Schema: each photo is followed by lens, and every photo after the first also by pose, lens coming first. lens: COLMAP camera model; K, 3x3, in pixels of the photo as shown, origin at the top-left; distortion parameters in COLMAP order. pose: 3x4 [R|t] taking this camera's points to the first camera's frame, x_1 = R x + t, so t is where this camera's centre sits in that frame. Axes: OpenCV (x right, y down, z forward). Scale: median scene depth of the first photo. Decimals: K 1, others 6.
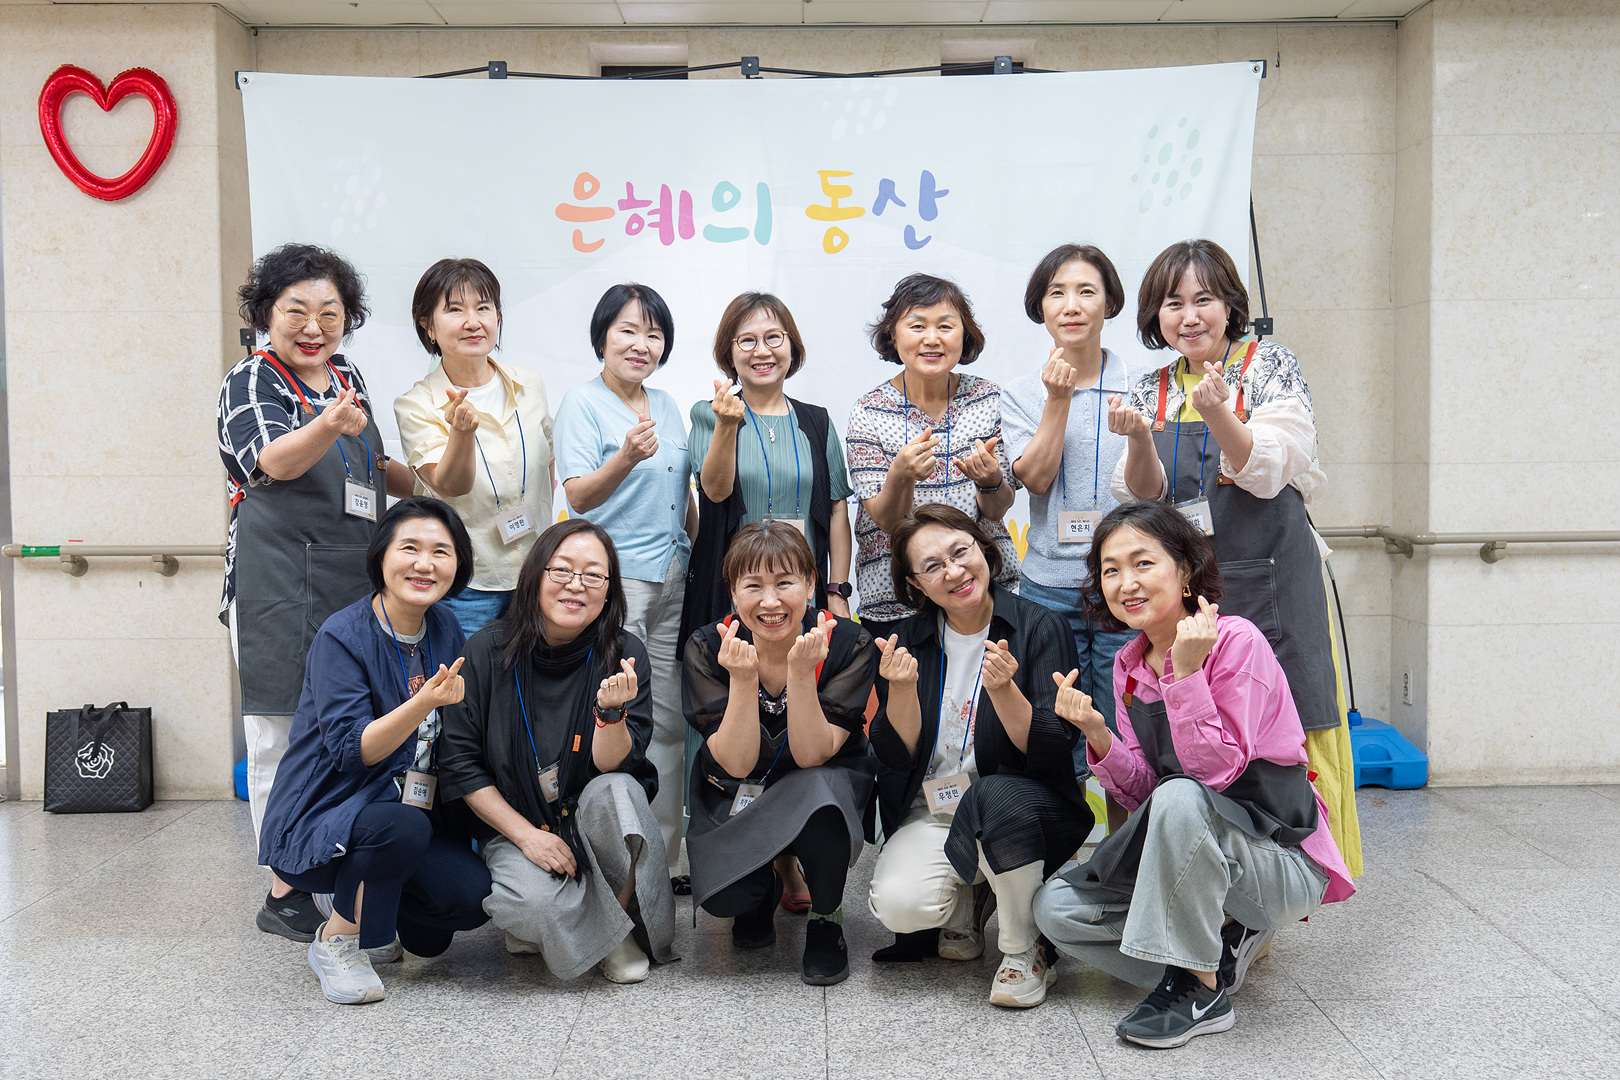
lens RADIAL K [[1632.3, 0, 810.0], [0, 1632.3, 540.0], [0, 0, 1]] dist [0.013301, 0.008515]
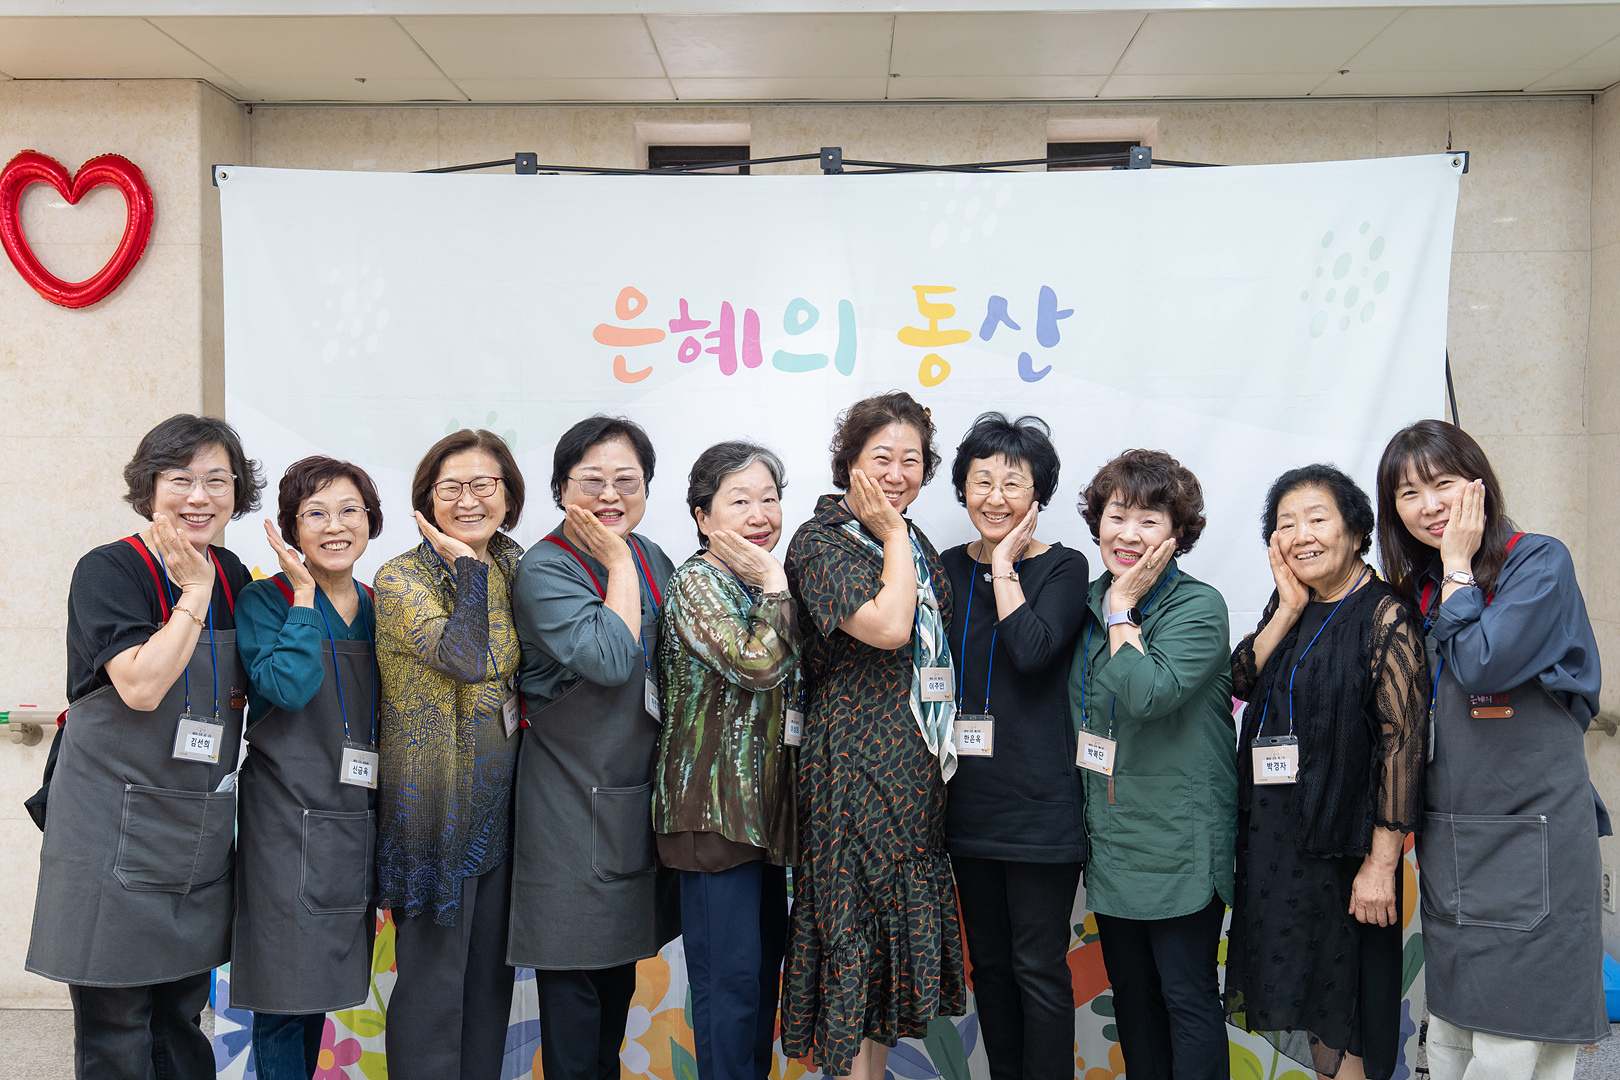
lens RADIAL K [[1621.5, 0, 794.4], [0, 1621.5, 537.9], [0, 0, 1]] dist [0.014719, 0.005880]
pose [[0.999506, 0.007491, -0.030514, -0.025464], [-0.008164, 0.999725, -0.021992, -0.071785], [0.030341, 0.022230, 0.999292, 0.166142]]
